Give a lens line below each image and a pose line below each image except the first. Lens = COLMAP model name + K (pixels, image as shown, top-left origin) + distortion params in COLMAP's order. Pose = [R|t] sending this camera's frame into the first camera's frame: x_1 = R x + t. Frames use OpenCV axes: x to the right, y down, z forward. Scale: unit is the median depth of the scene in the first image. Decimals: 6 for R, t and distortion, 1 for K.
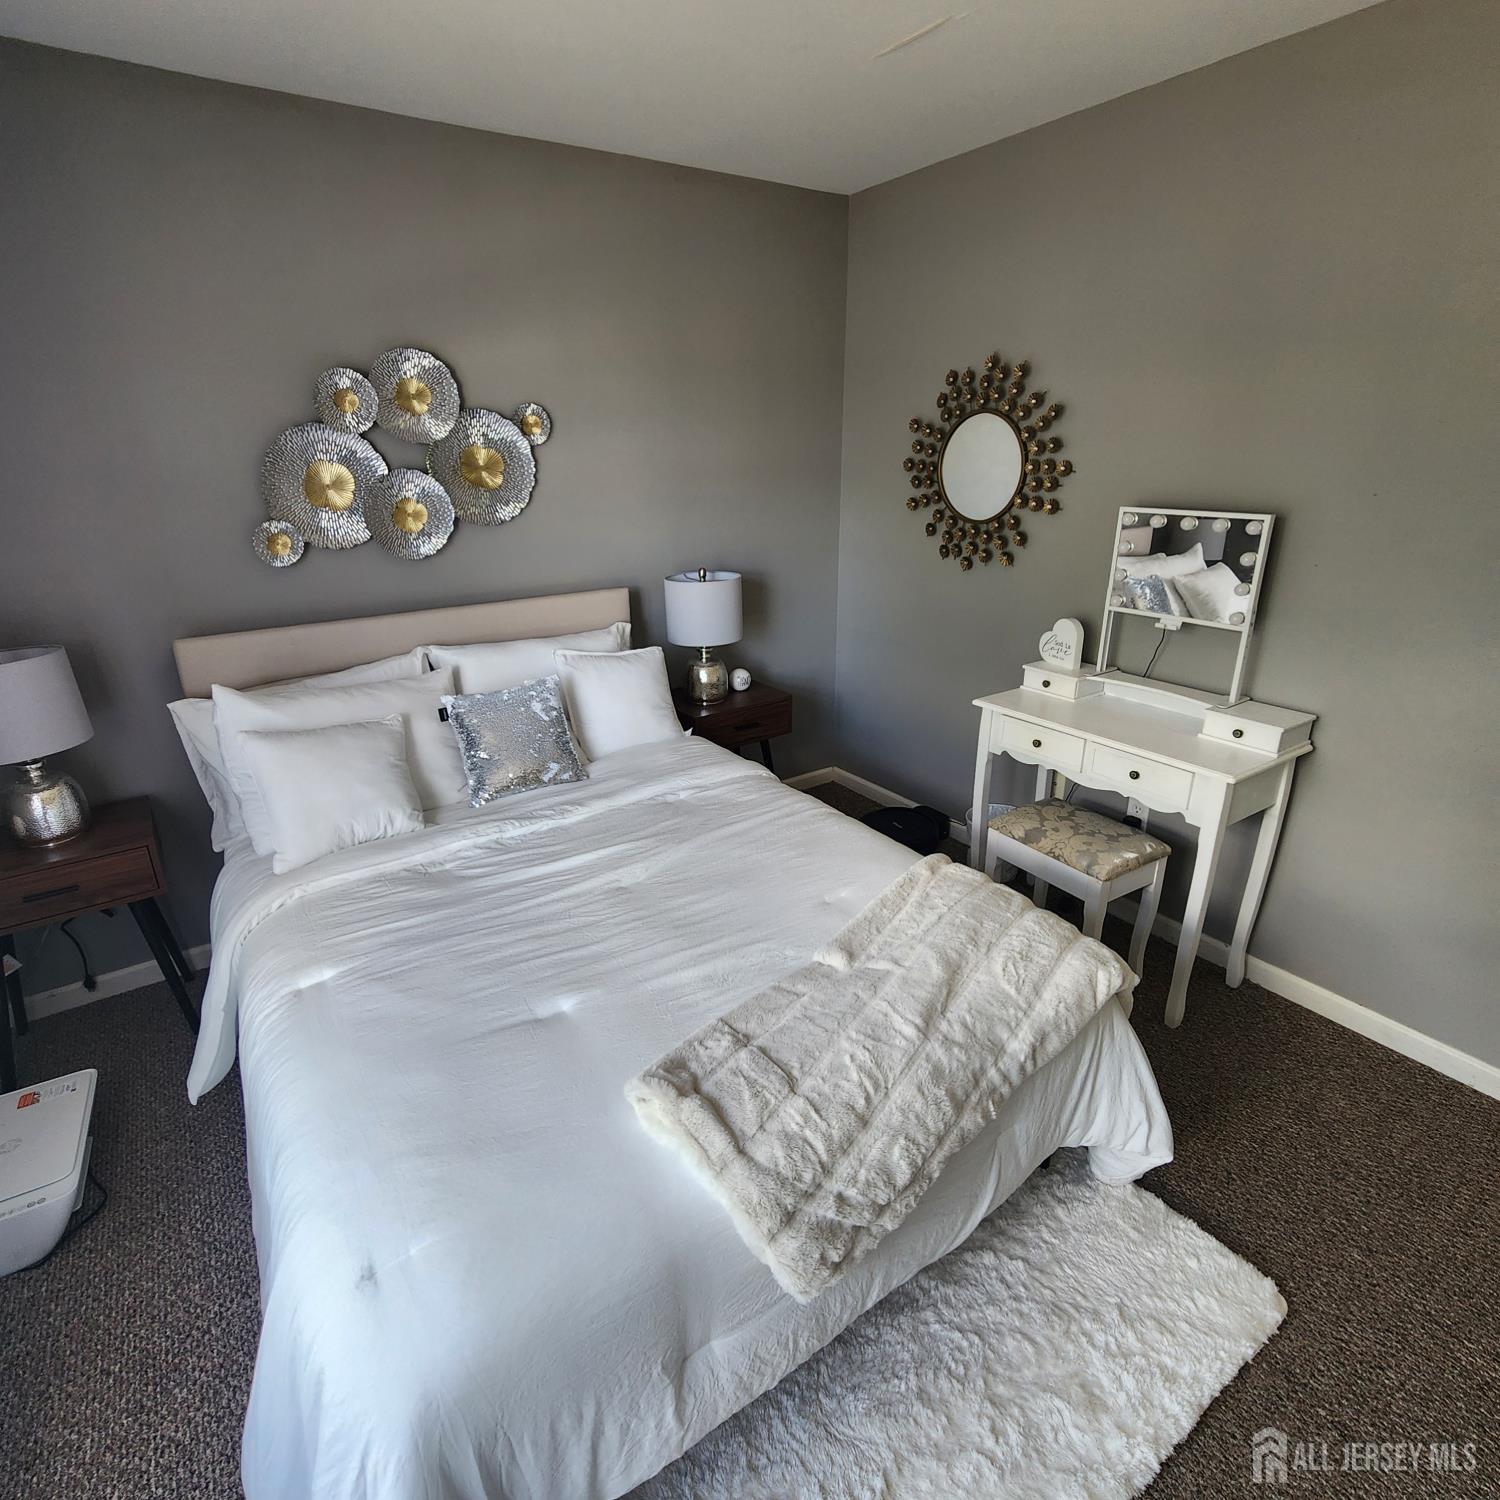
lens RADIAL K [[825.9, 0, 733.7], [0, 825.9, 739.8], [0, 0, 1]] dist [0.002705, -0.000231]
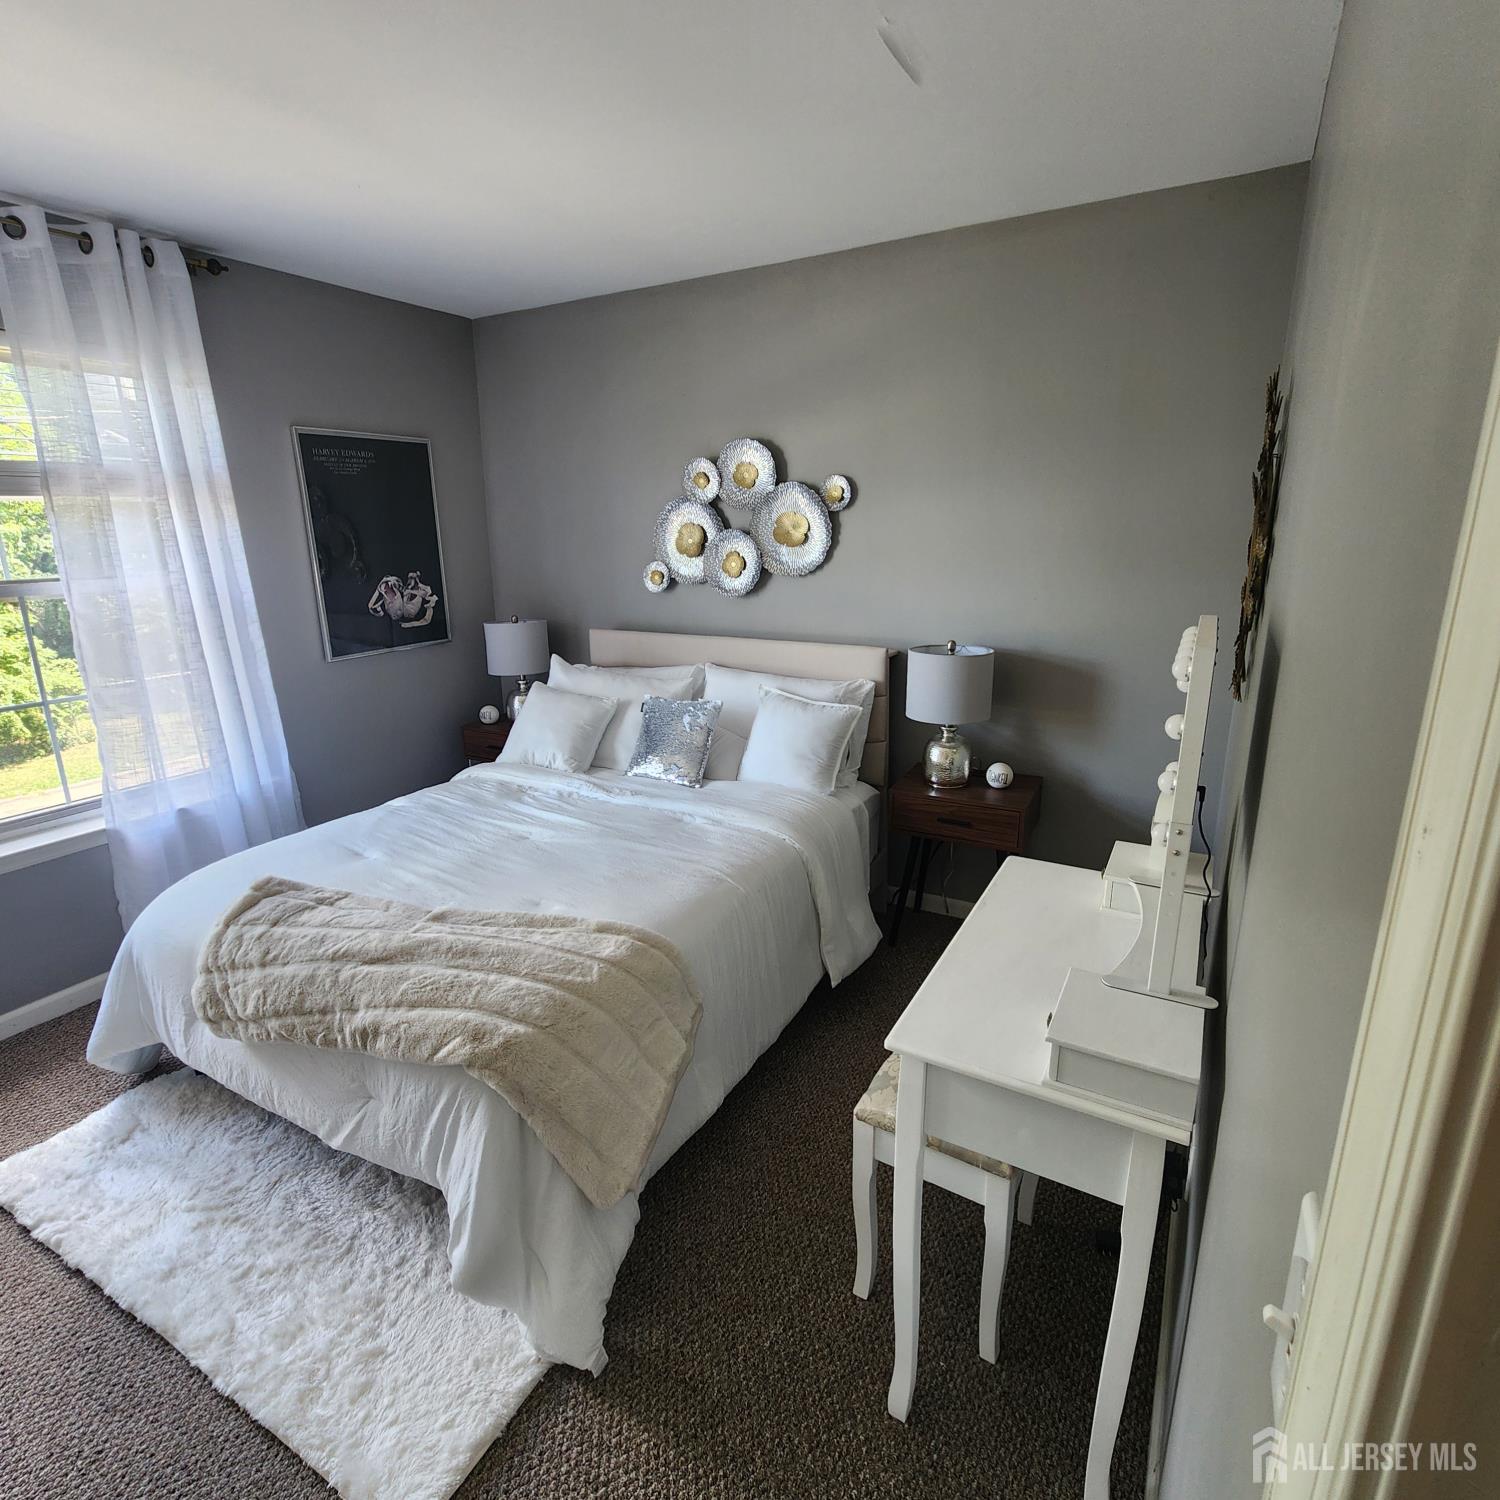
lens RADIAL K [[824.6, 0, 737.1], [0, 824.6, 745.3], [0, 0, 1]] dist [-0.006491, 0.000438]
pose [[0.429570, 0.241120, -0.870248, 1.056806], [-0.296950, 0.947817, 0.116032, -0.203767], [0.852813, 0.208576, 0.478754, 0.582622]]
